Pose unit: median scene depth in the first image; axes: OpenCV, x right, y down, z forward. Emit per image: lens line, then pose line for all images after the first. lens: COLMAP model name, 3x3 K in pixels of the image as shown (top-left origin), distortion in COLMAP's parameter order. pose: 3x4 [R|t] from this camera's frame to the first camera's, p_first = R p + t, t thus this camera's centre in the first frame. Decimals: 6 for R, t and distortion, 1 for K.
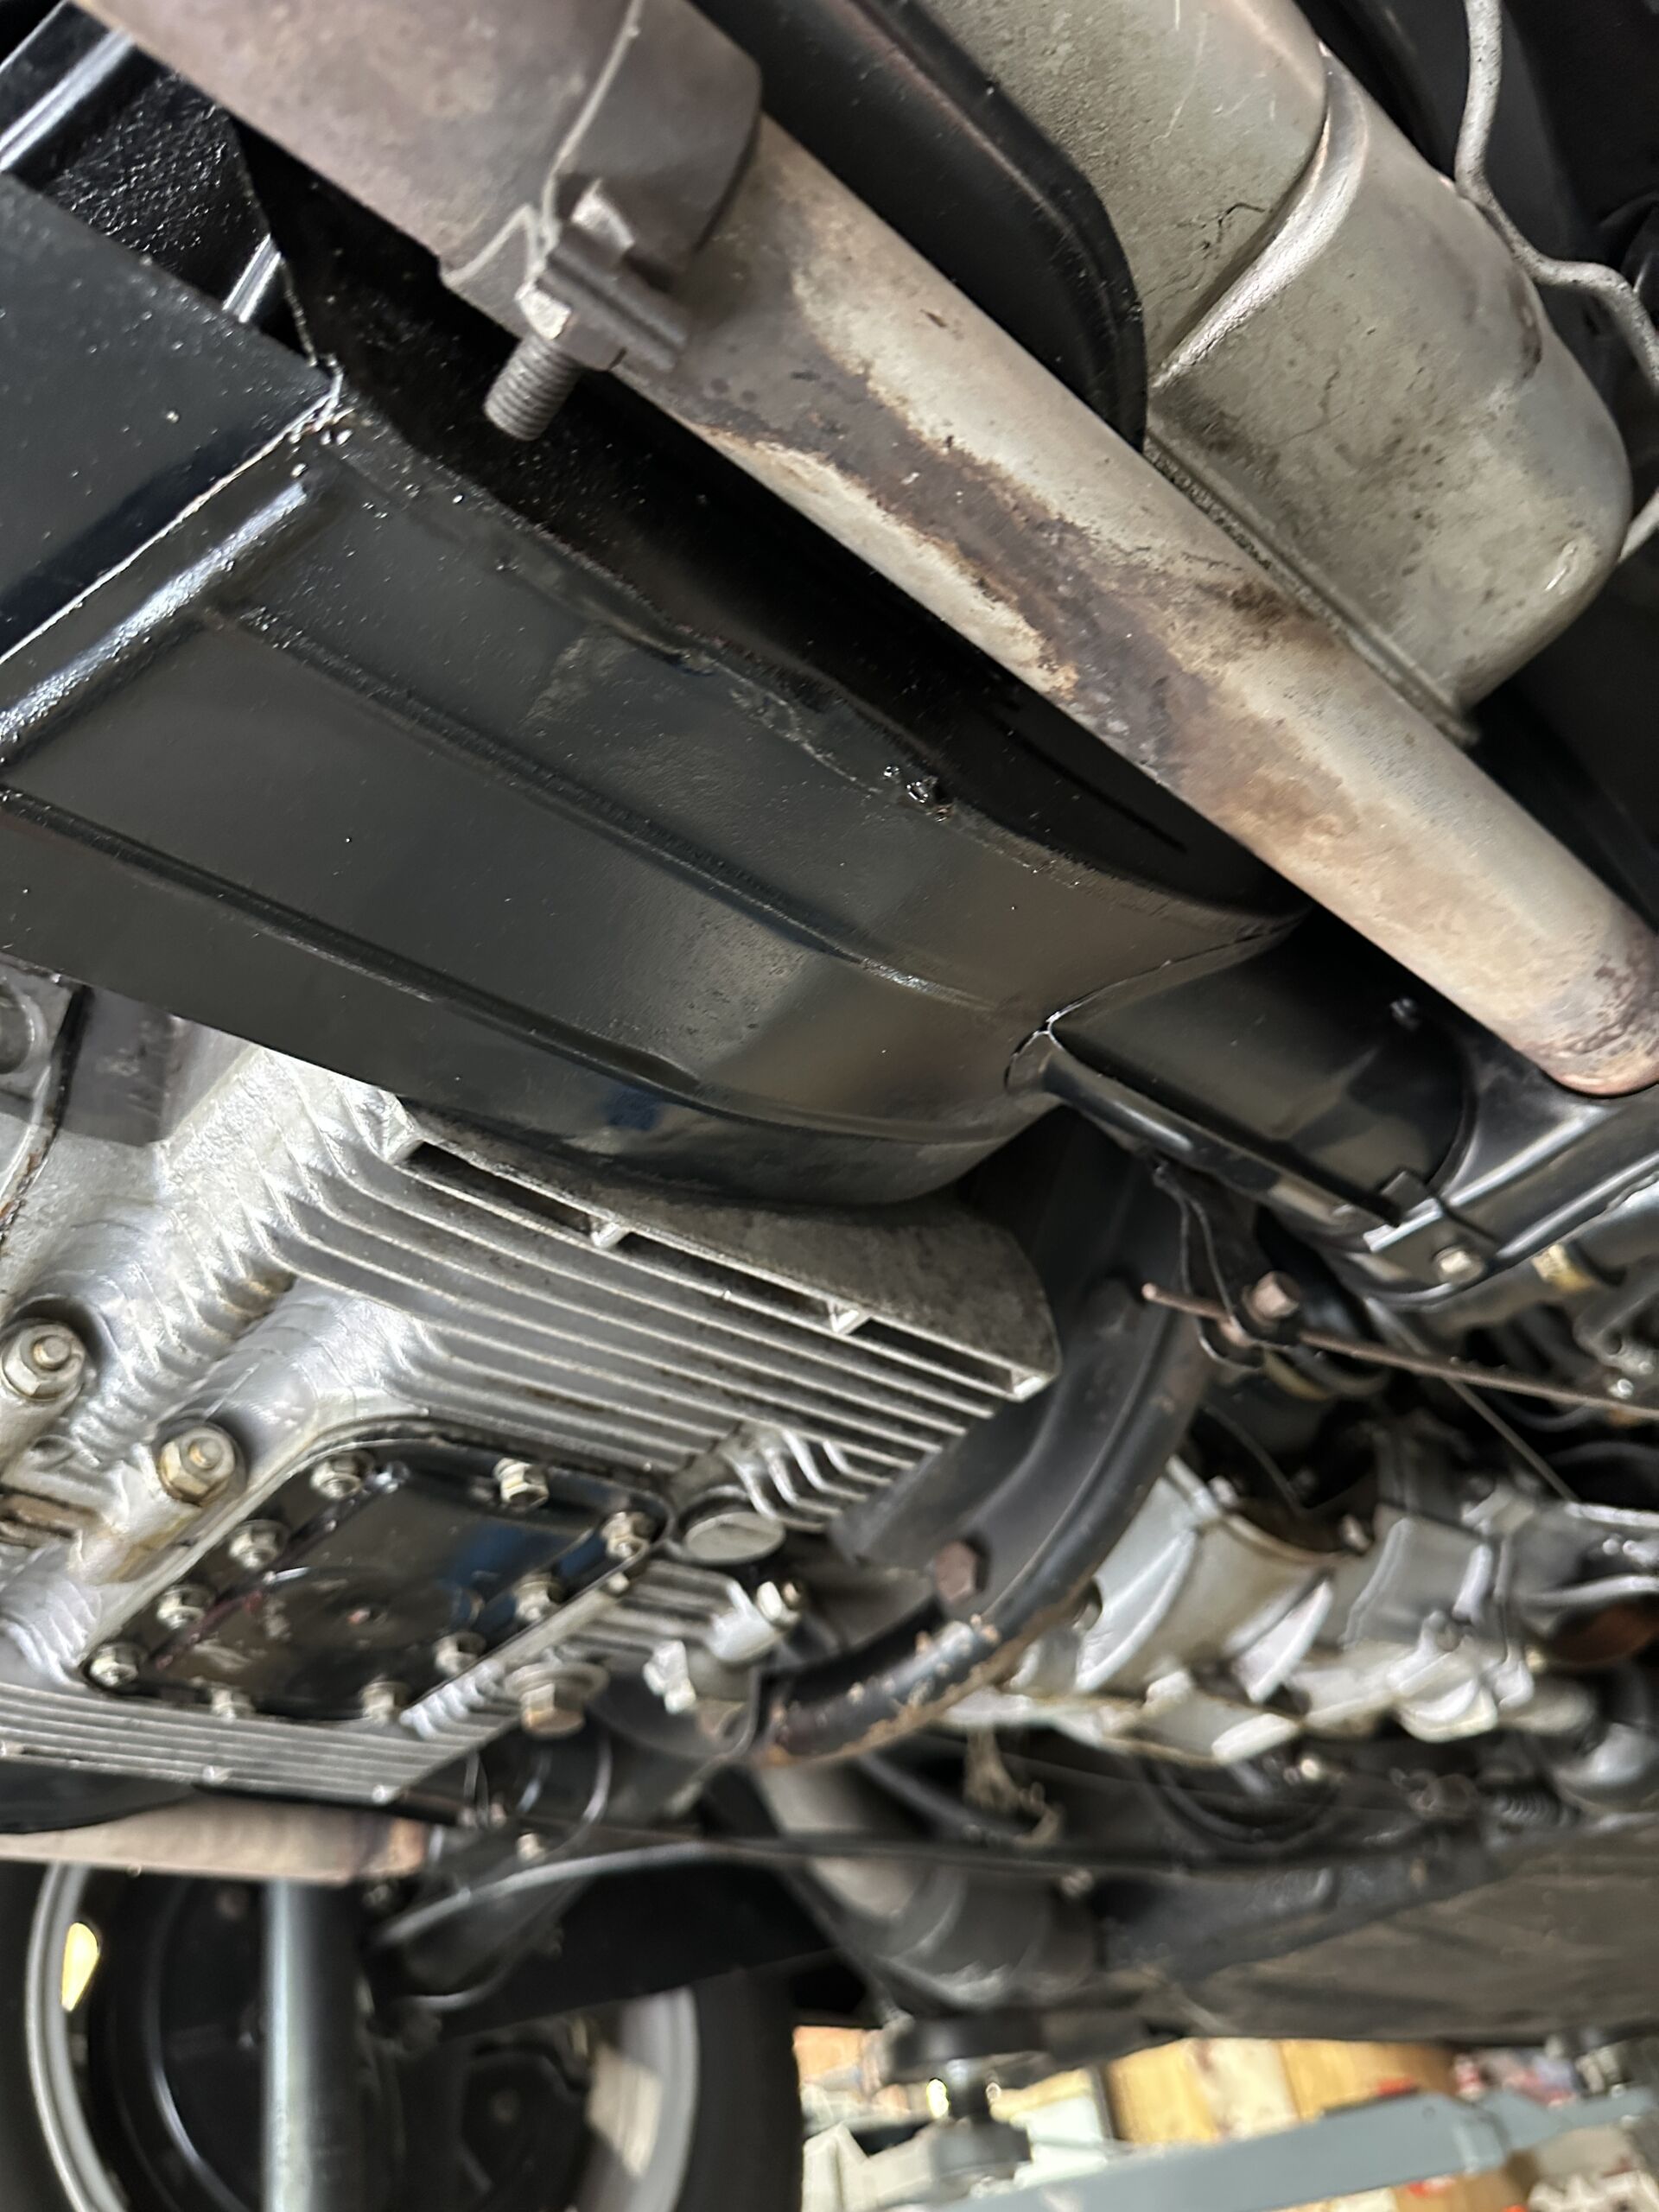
lens RADIAL K [[1589.0, 0, 829.5], [0, 1589.0, 1106.0], [0, 0, 1]] dist [-0.028454, -0.002483]
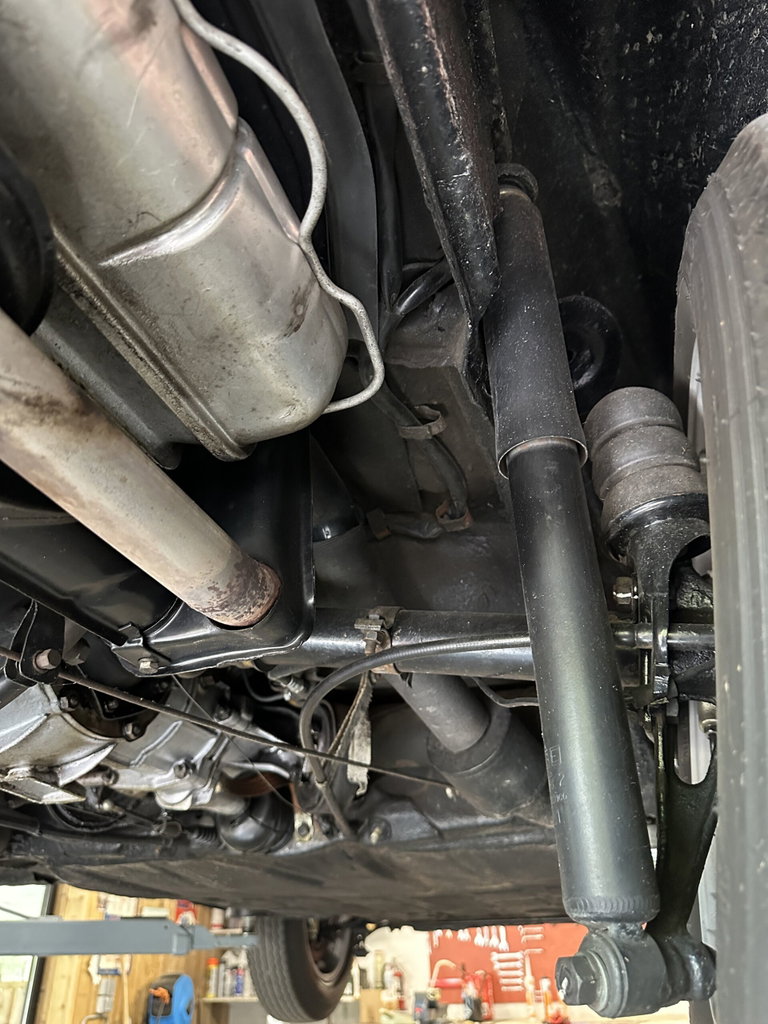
lens RADIAL K [[724.3, 0, 384.0], [0, 724.3, 512.0], [0, 0, 1]] dist [-0.005435, -0.002244]
pose [[0.856236, 0.372624, 0.357787, 0.166405], [-0.400128, 0.916454, 0.003105, -0.168530], [-0.326739, -0.145820, 0.933798, -0.029353]]
